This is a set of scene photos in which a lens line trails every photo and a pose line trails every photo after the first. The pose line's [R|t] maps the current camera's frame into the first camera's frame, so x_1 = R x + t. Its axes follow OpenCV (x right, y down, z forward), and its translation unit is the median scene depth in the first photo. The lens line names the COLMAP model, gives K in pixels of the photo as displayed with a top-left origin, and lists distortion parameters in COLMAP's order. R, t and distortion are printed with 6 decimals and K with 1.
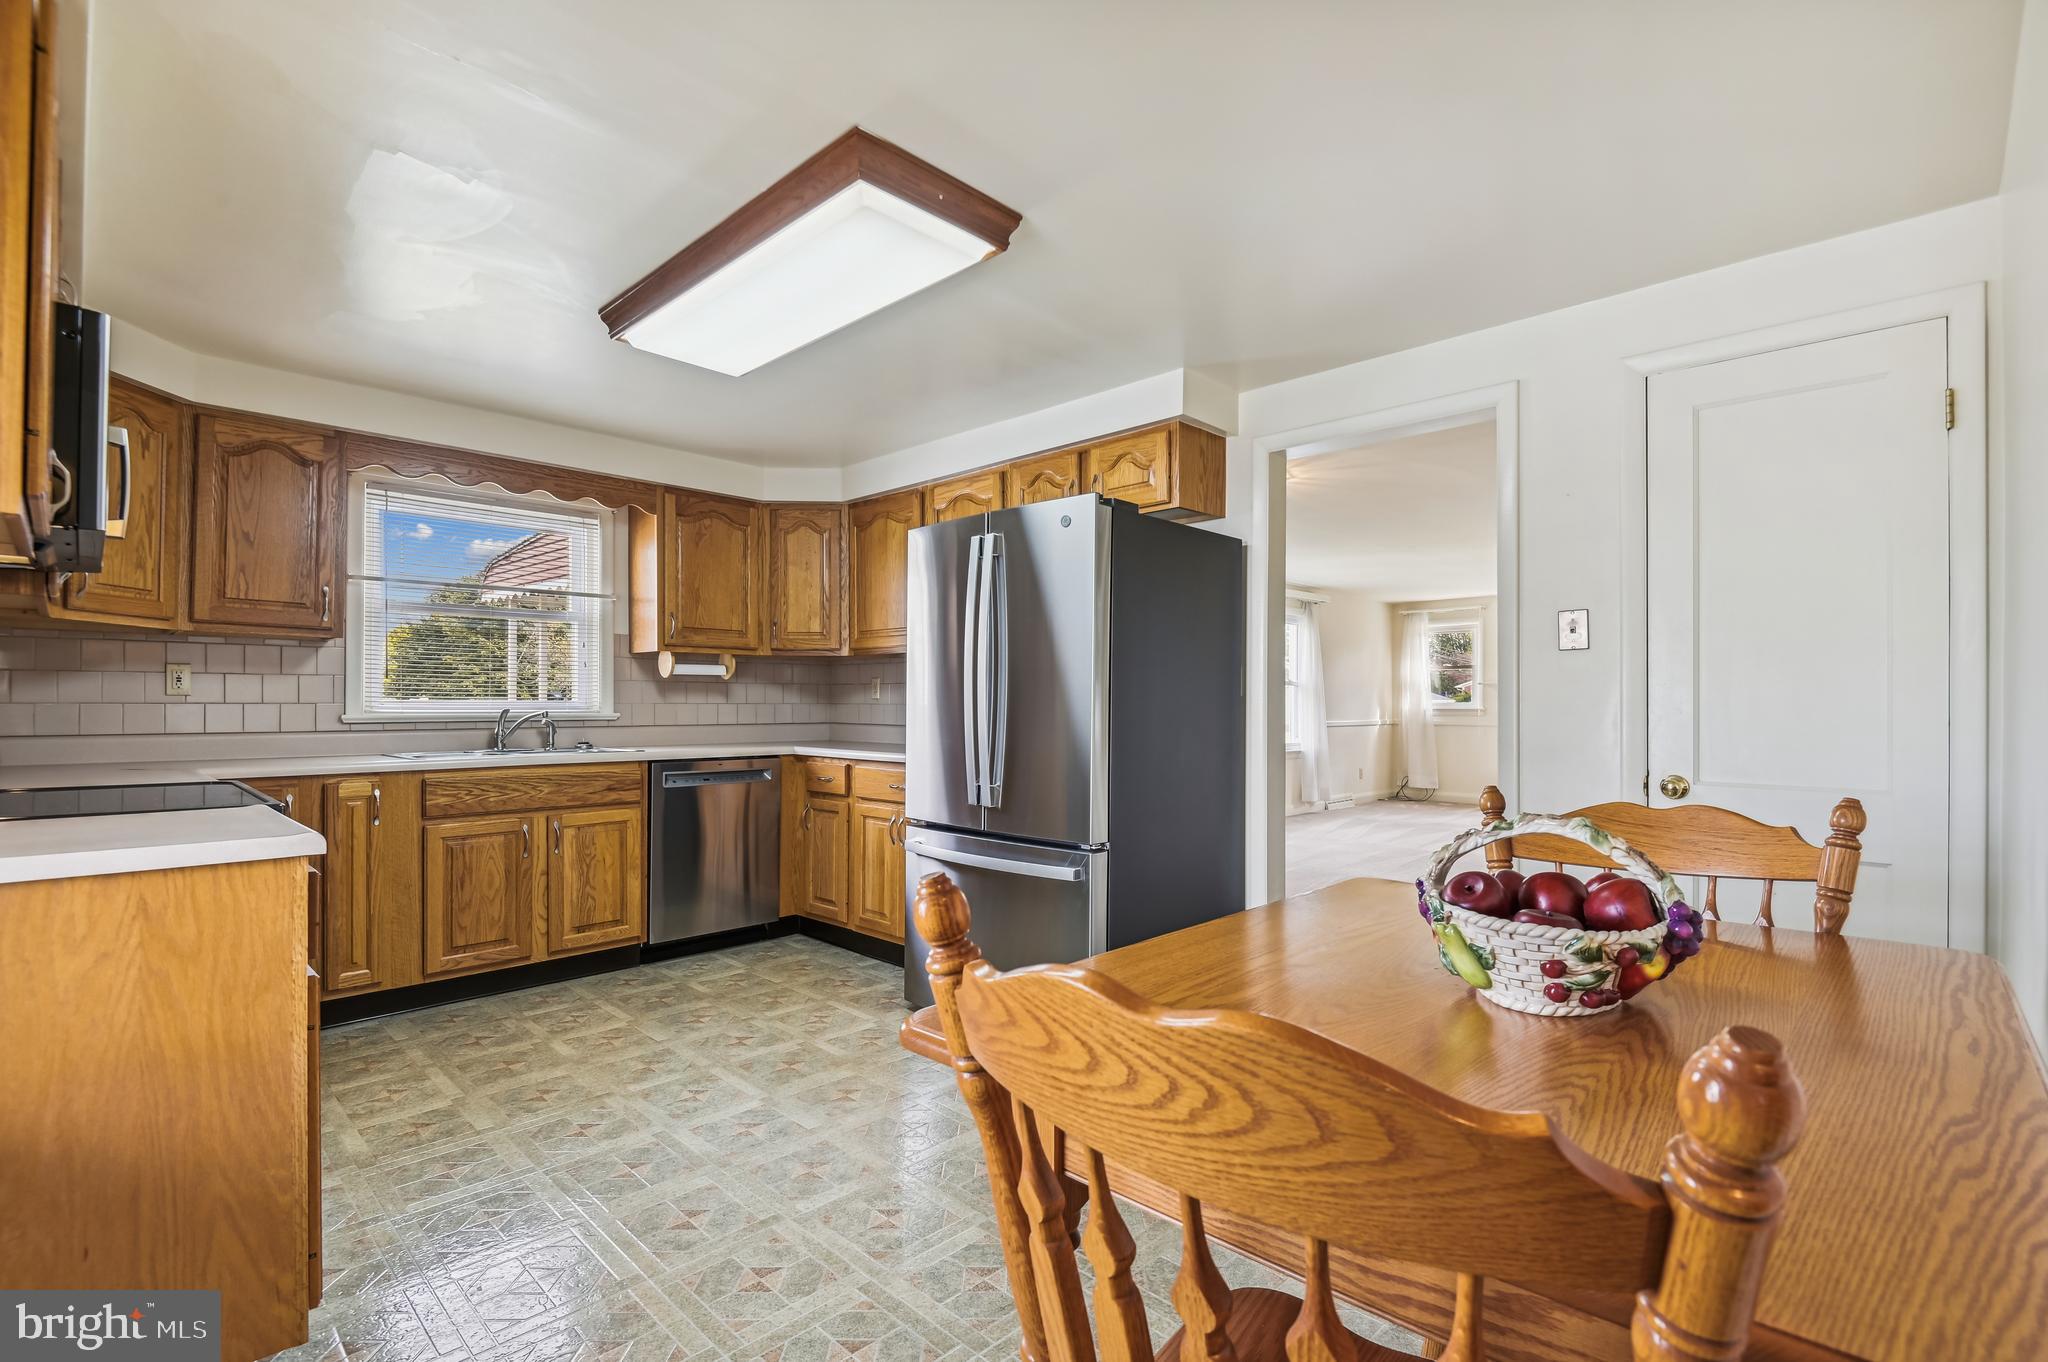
lens RADIAL K [[944.8, 0, 1032.4], [0, 944.8, 694.6], [0, 0, 1]] dist [0.003393, -0.005413]
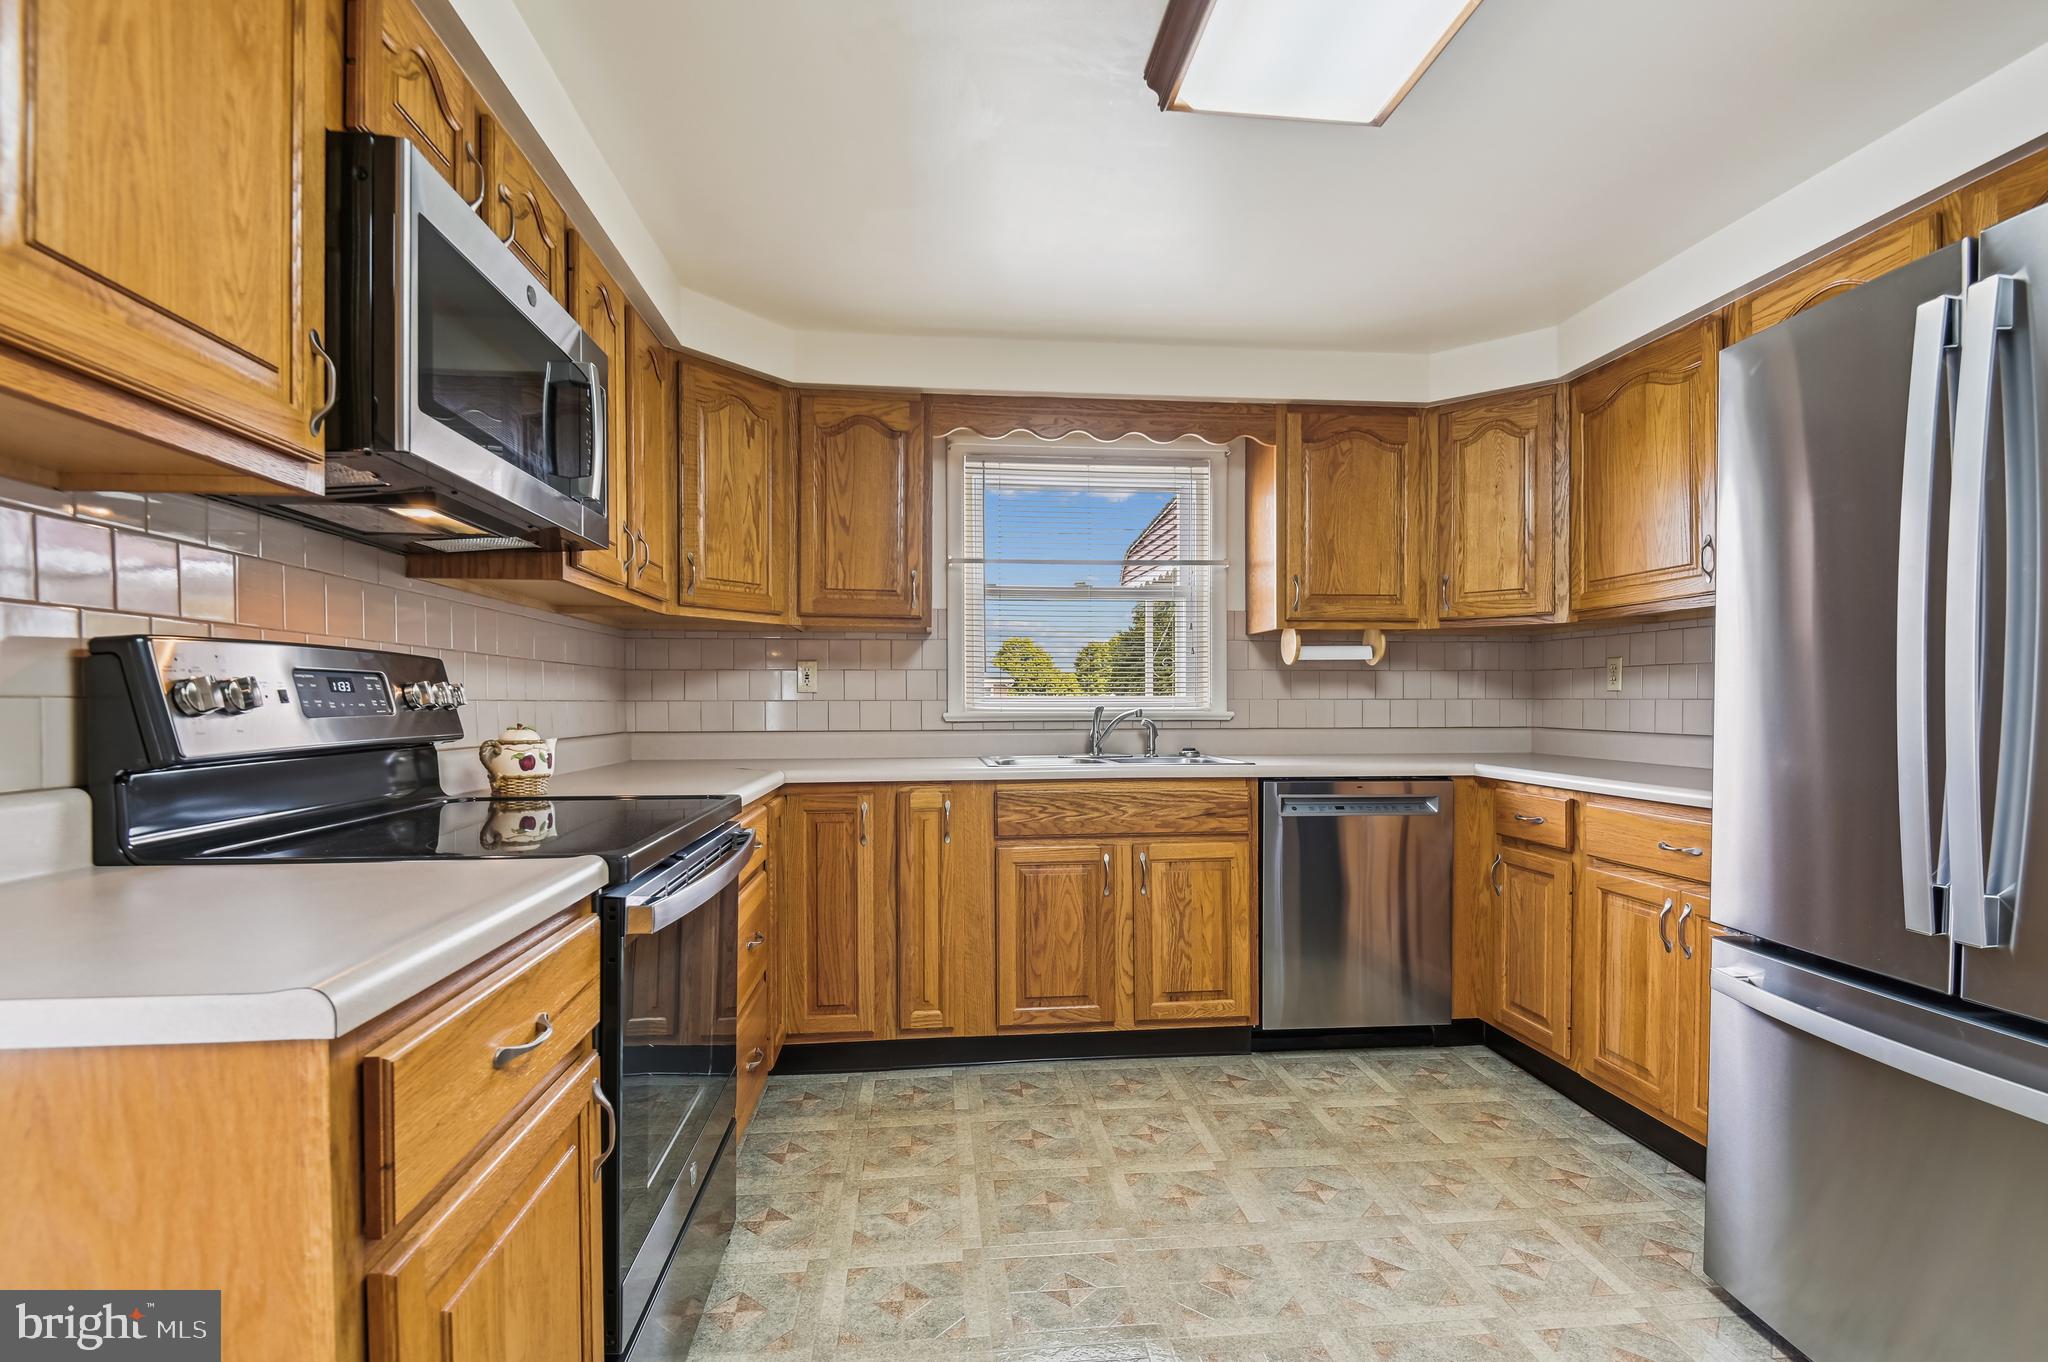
lens RADIAL K [[944.8, 0, 1019.1], [0, 944.8, 707.2], [0, 0, 1]] dist [0.003393, -0.005413]
pose [[0.766653, 0.003425, -0.642053, -0.087282], [0.008724, 0.999838, 0.015751, 0.002579], [0.642003, -0.017677, 0.766499, 0.346347]]
